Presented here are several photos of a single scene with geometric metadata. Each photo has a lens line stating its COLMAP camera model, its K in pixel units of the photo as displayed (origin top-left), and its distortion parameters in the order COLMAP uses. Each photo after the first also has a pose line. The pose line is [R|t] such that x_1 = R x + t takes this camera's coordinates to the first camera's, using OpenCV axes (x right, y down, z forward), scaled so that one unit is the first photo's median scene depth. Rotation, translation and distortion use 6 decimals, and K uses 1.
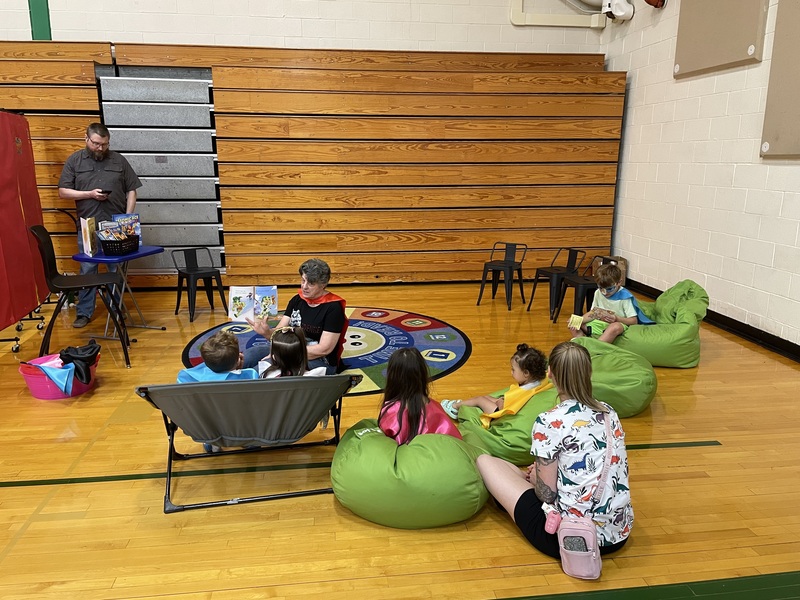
lens RADIAL K [[606.8, 0, 397.6], [0, 606.8, 307.9], [0, 0, 1]] dist [0.079865, -0.072950]
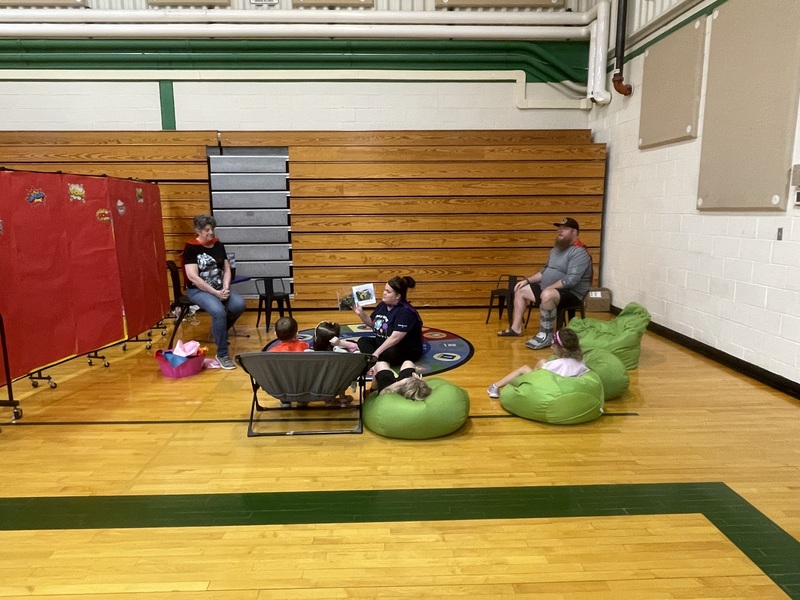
lens RADIAL K [[541.5, 0, 394.2], [0, 541.5, 305.3], [0, 0, 1]] dist [0.009870, 0.009432]
pose [[0.995659, 0.008209, -0.092710, 0.044416], [-0.014093, 0.997915, -0.062991, 0.030664], [0.092000, 0.064024, 0.993699, -0.144308]]
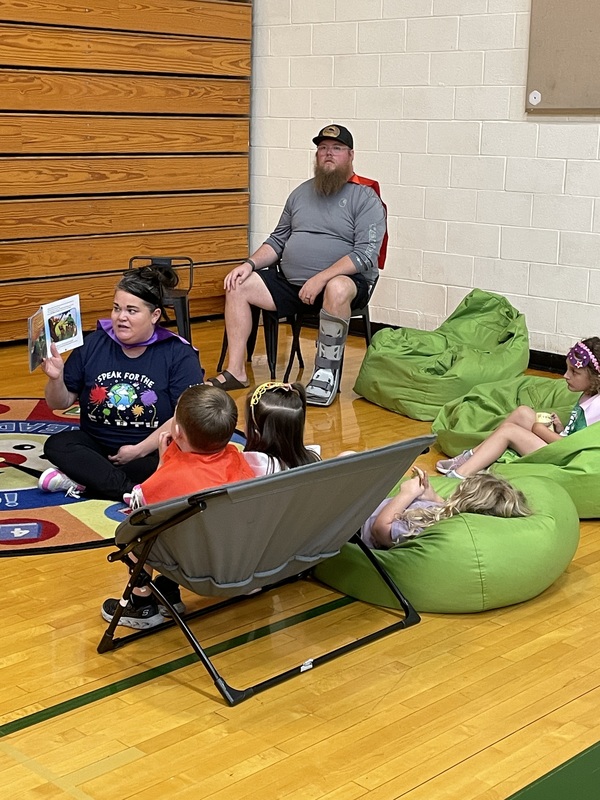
lens RADIAL K [[1258.9, 0, 300.5], [0, 1258.9, 399.7], [0, 0, 1]] dist [0.210732, 0.000000]
pose [[0.790782, -0.129823, 0.598172, -0.430365], [0.133469, 0.990306, 0.038483, -0.003076], [-0.597369, 0.049406, 0.800443, -0.016076]]
